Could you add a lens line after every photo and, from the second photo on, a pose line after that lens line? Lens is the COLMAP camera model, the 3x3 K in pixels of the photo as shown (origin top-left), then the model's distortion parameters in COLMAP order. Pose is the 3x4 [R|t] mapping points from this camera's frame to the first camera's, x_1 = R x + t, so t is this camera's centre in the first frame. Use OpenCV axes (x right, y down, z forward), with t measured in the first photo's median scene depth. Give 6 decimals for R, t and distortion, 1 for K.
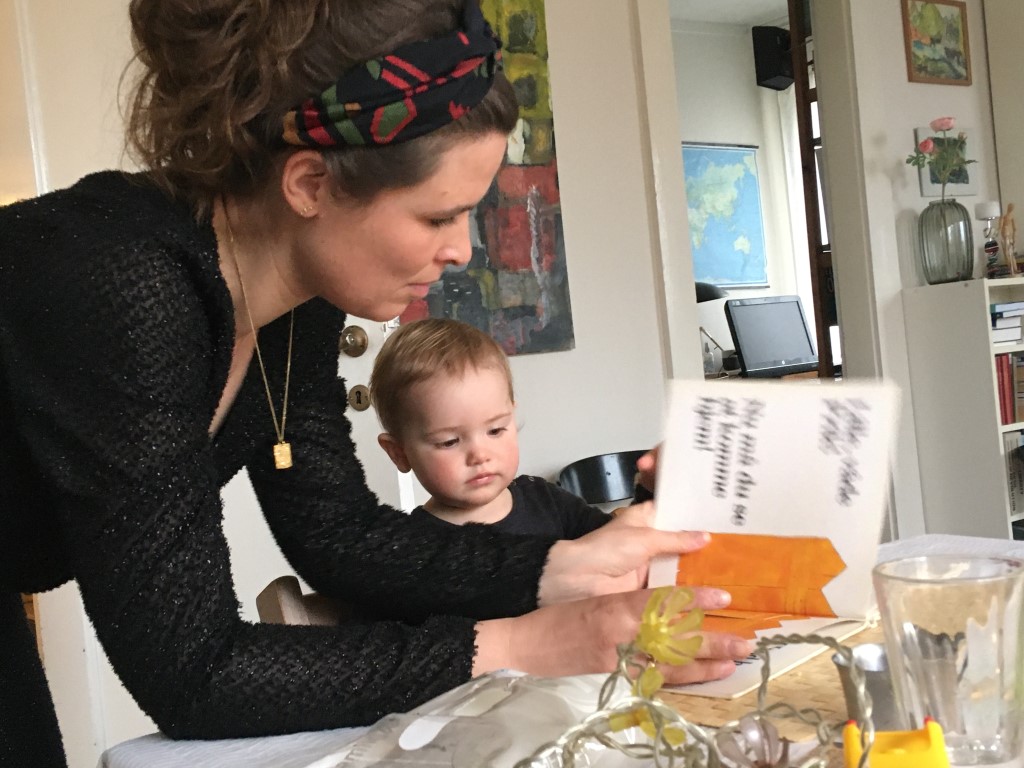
lens RADIAL K [[1255.8, 0, 512.0], [0, 1255.8, 384.0], [0, 0, 1]] dist [0.116738, -0.102137]
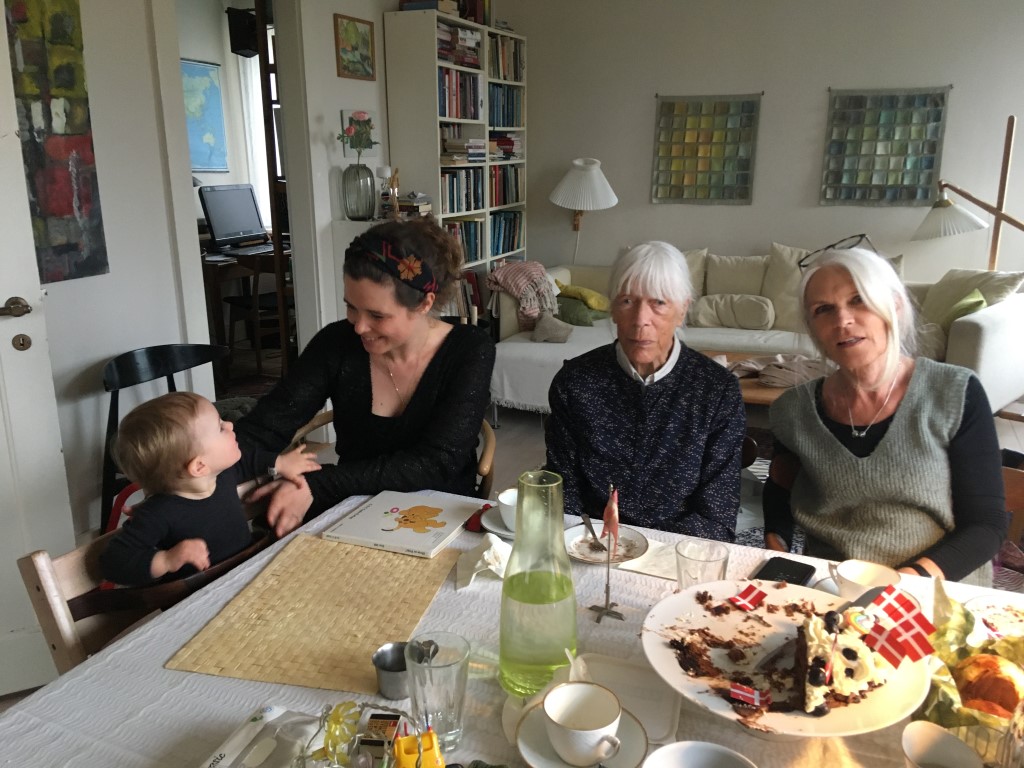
lens RADIAL K [[866.5, 0, 508.2], [0, 866.5, 385.8], [0, 0, 1]] dist [0.122867, -0.184622]
pose [[0.861961, -0.035230, 0.505749, -0.055159], [-0.076751, 0.977017, 0.198866, -0.110321], [-0.501131, -0.210231, 0.839446, -0.046351]]
